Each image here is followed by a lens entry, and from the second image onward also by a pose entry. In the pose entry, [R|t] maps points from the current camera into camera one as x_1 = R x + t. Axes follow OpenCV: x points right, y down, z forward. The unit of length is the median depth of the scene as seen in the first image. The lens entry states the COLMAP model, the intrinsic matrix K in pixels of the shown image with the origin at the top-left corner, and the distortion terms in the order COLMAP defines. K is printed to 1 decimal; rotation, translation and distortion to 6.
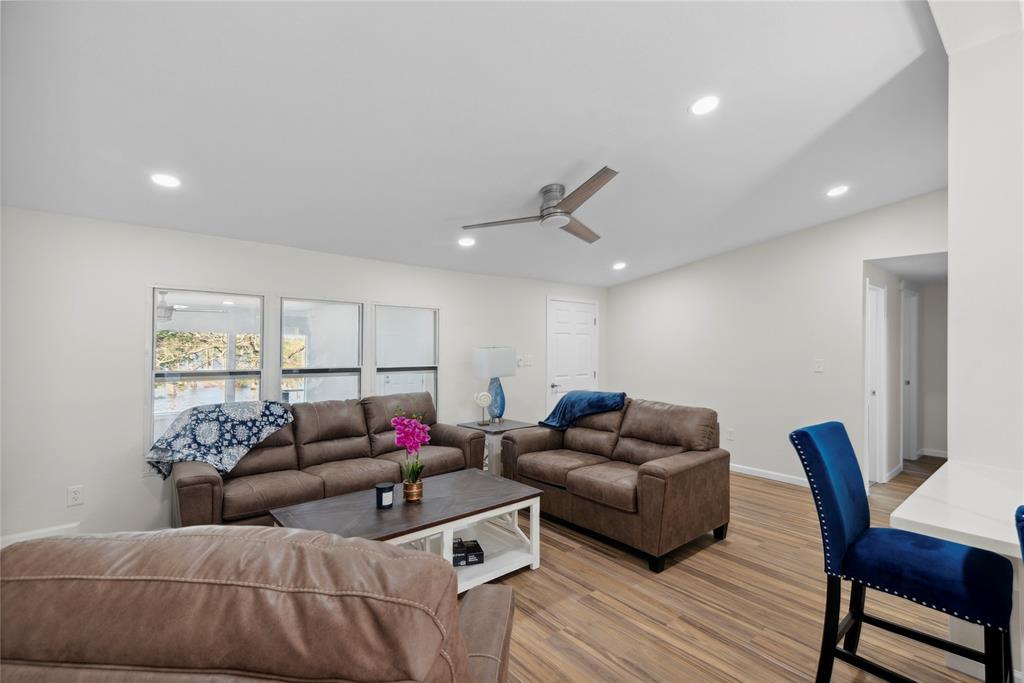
lens RADIAL K [[463.9, 0, 512.0], [0, 463.9, 341.5], [0, 0, 1]] dist [0.010041, -0.000125]
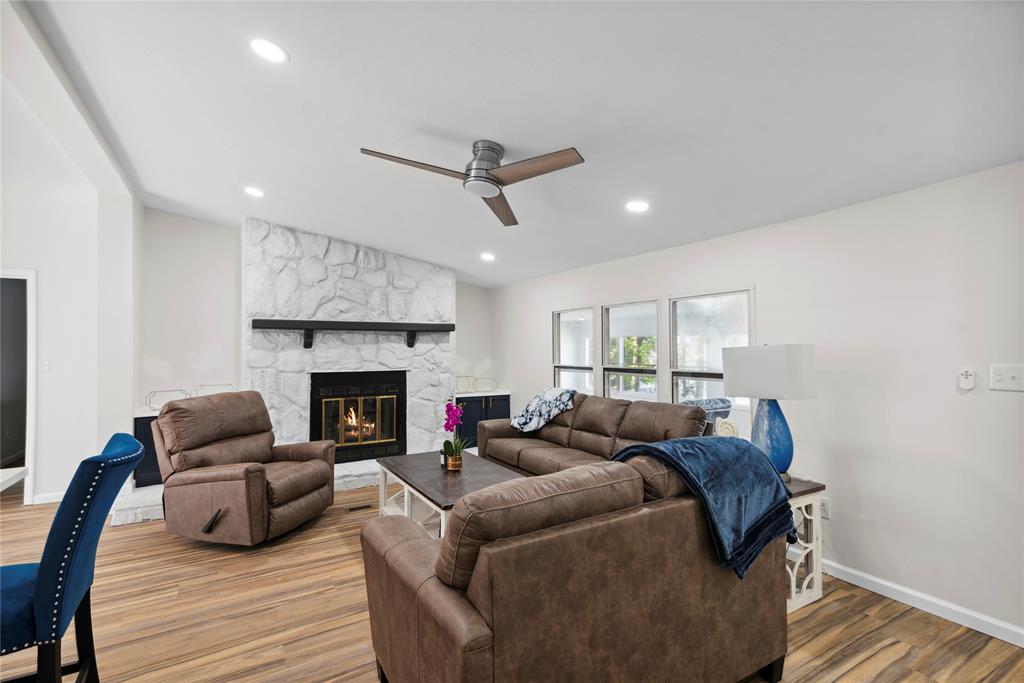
lens RADIAL K [[463.9, 0, 512.0], [0, 463.9, 341.5], [0, 0, 1]] dist [0.010041, -0.000125]
pose [[-0.153129, -0.019676, -0.988010, 1.082291], [0.016857, 0.999604, -0.022519, 0.025465], [0.988062, -0.020103, -0.152737, 1.453093]]
